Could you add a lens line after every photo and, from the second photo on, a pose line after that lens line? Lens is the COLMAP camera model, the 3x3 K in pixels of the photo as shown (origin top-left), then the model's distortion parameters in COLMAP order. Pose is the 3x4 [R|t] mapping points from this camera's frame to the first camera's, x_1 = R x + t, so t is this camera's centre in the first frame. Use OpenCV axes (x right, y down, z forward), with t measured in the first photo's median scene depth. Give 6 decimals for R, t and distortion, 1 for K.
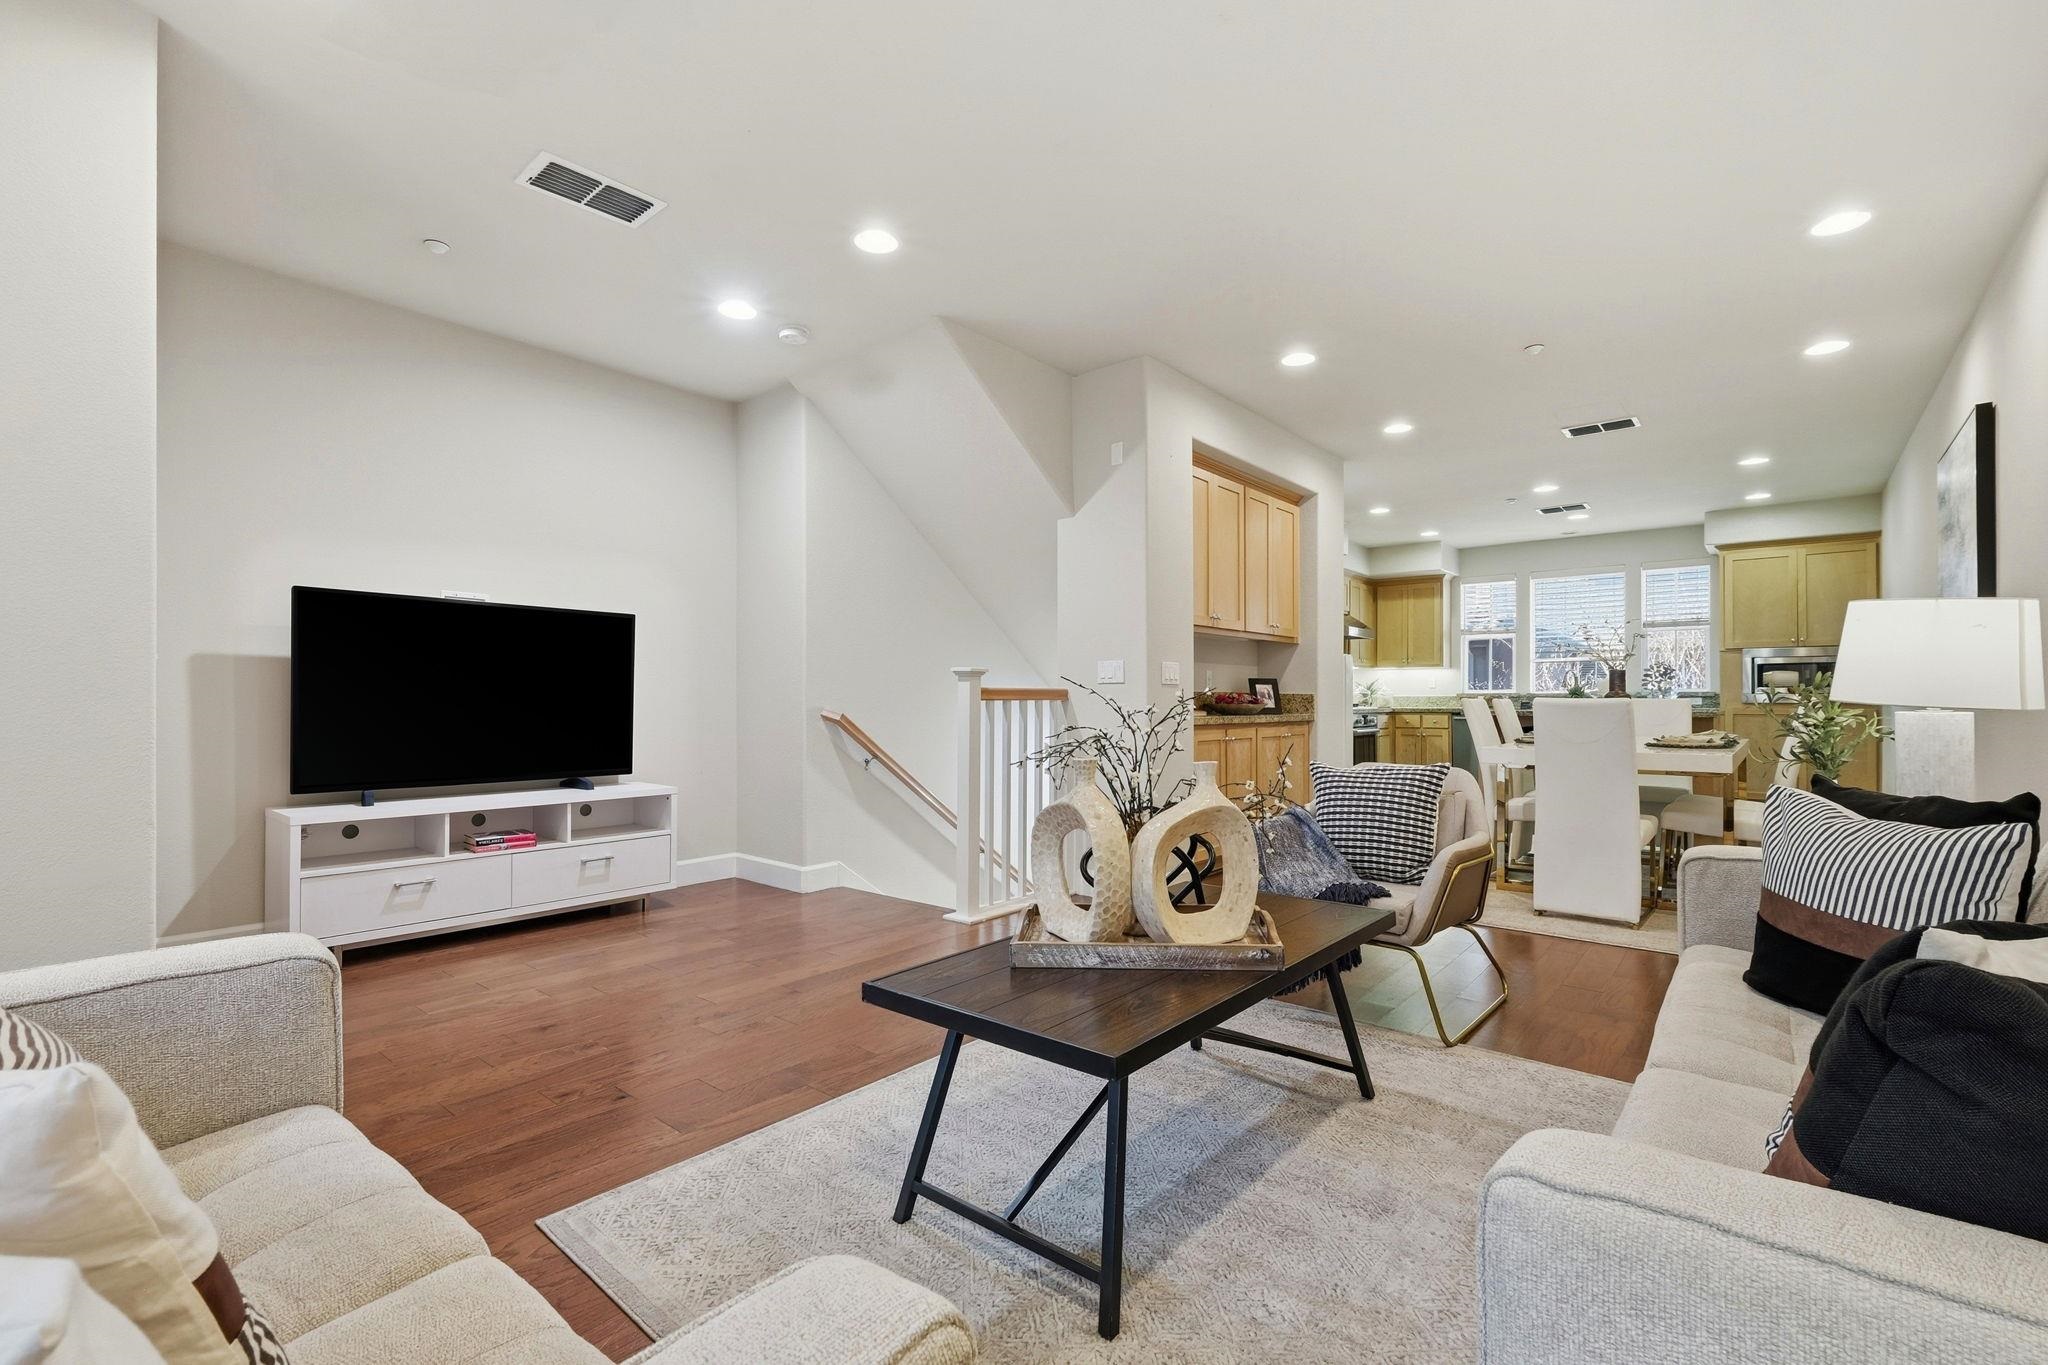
lens RADIAL K [[897.4, 0, 1034.5], [0, 897.4, 691.2], [0, 0, 1]] dist [-0.005010, 0.002300]
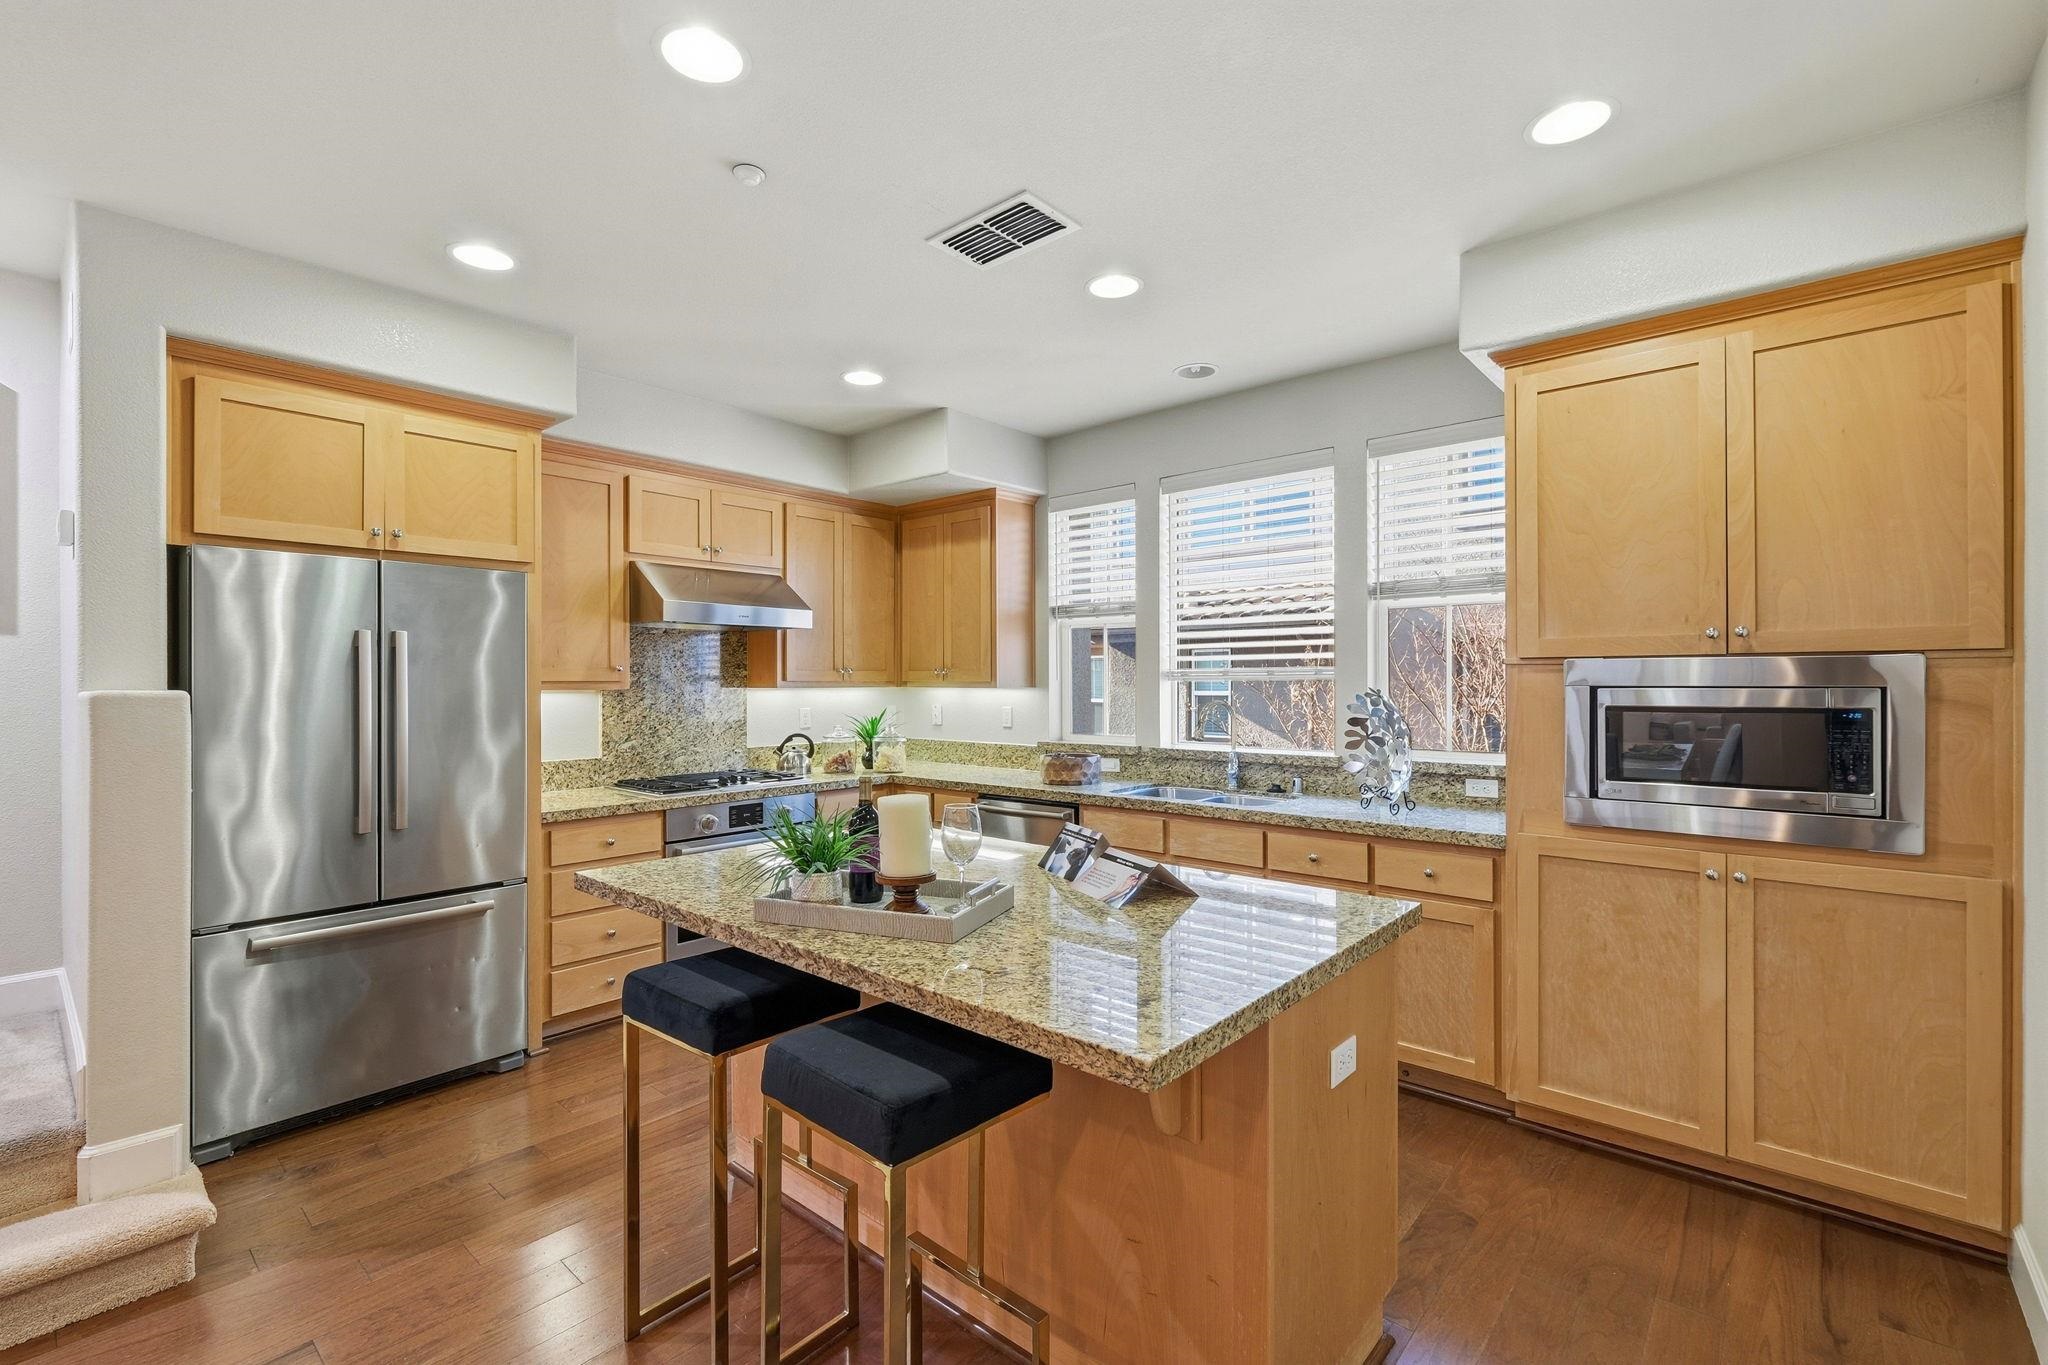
lens RADIAL K [[897.4, 0, 1041.8], [0, 897.4, 679.1], [0, 0, 1]] dist [-0.005010, 0.002300]
pose [[0.999740, -0.003622, -0.022533, 0.500439], [0.003761, 0.999974, 0.006155, -0.035228], [0.022510, -0.006239, 0.999727, 0.551518]]
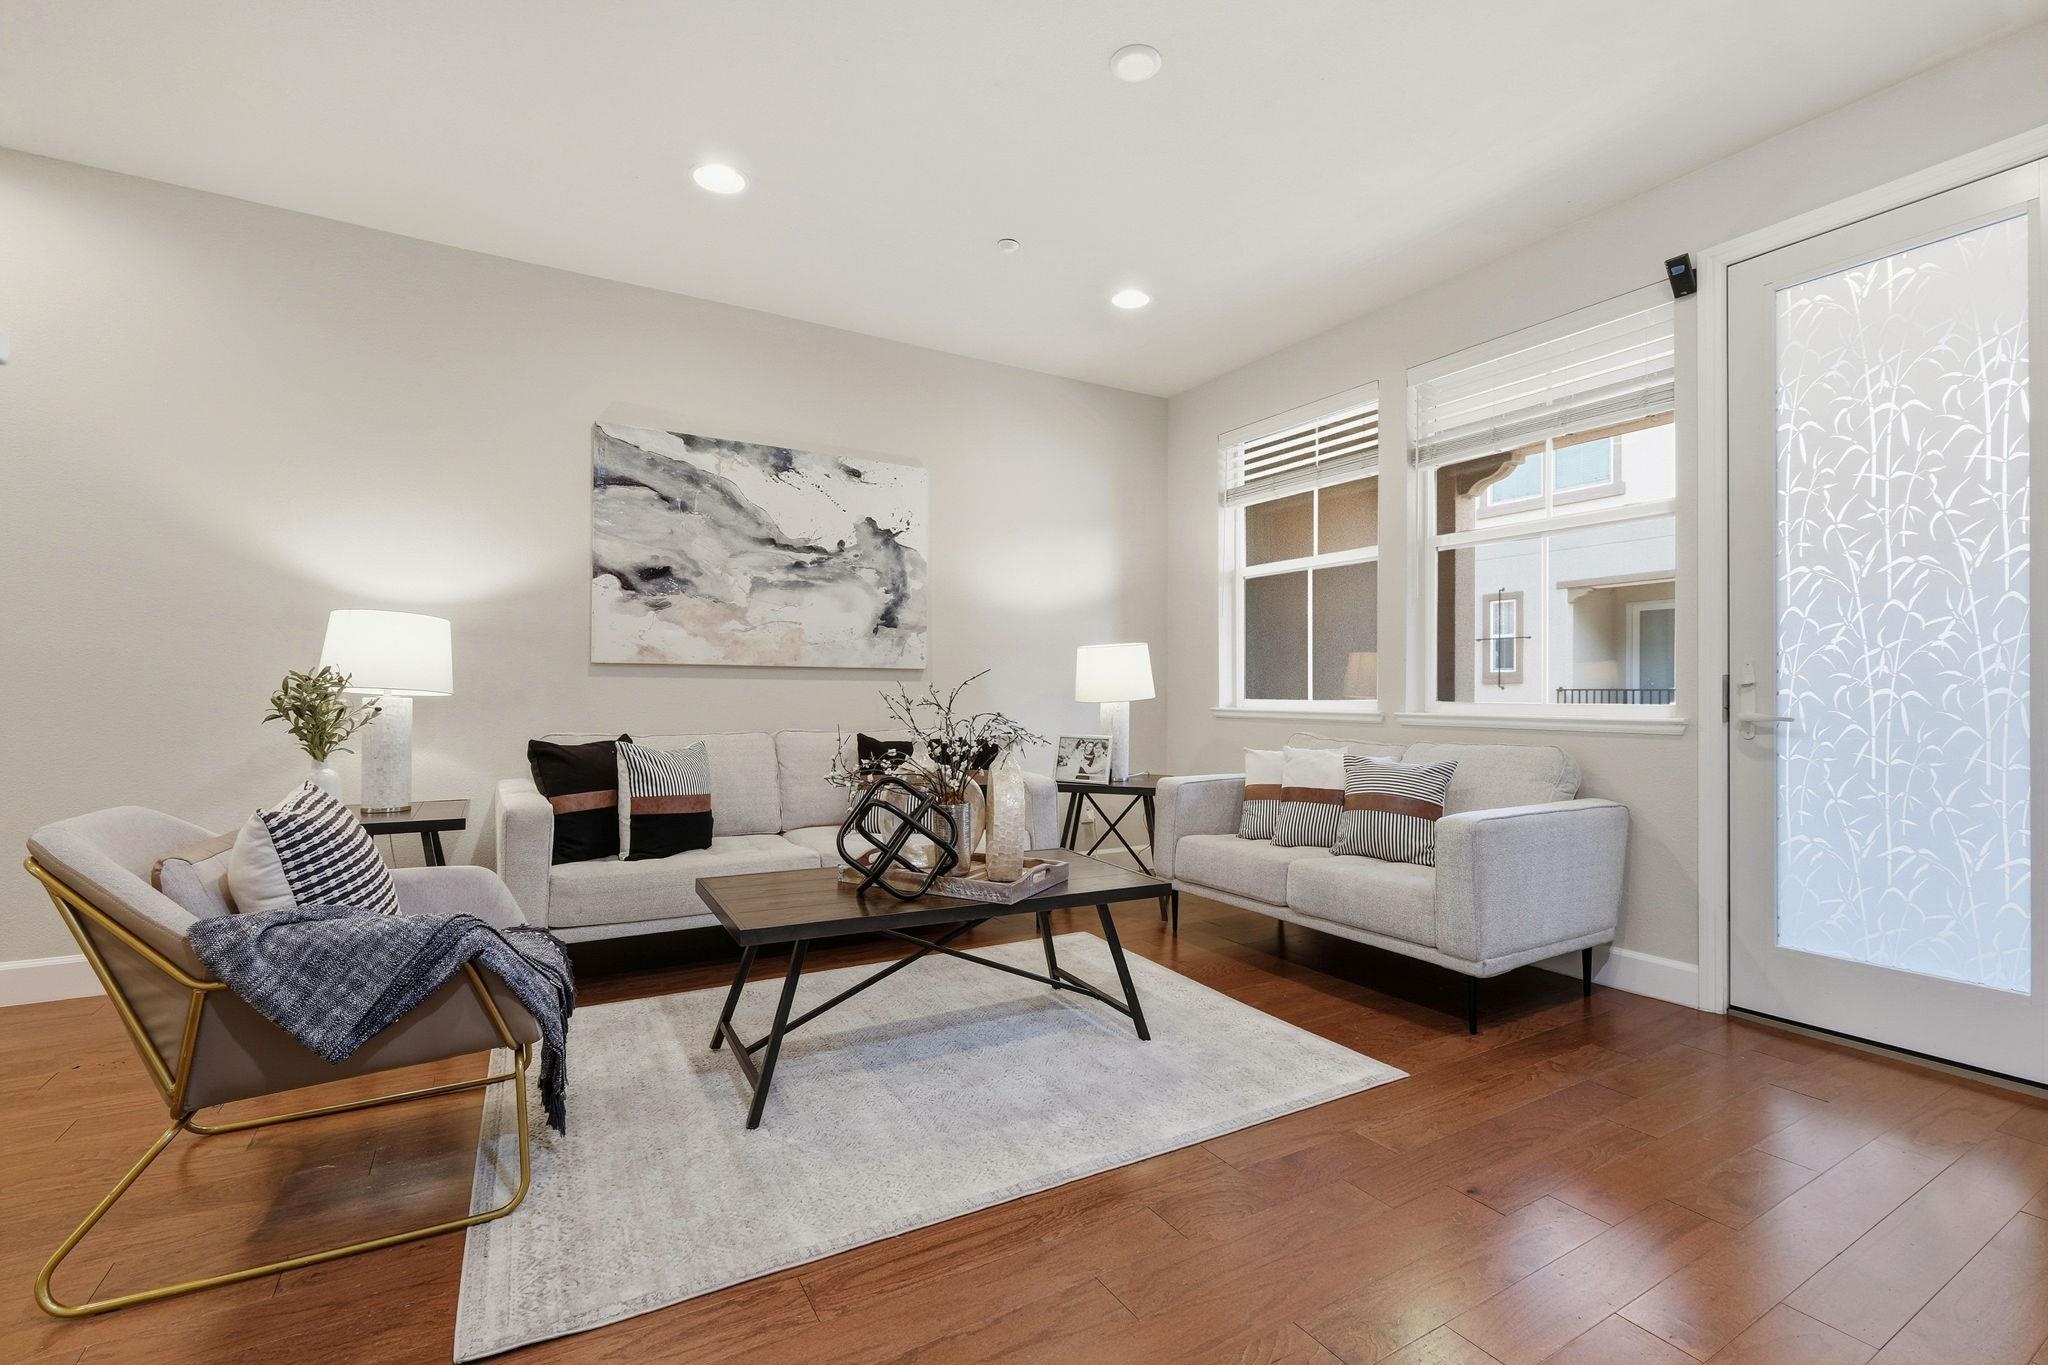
lens RADIAL K [[897.4, 0, 1031.9], [0, 897.4, 689.8], [0, 0, 1]] dist [-0.005010, 0.002300]
pose [[-0.939231, -0.003622, 0.343266, -0.084447], [-0.007711, 0.999915, -0.010551, 0.004747], [-0.343198, -0.012556, -0.939179, 0.435094]]
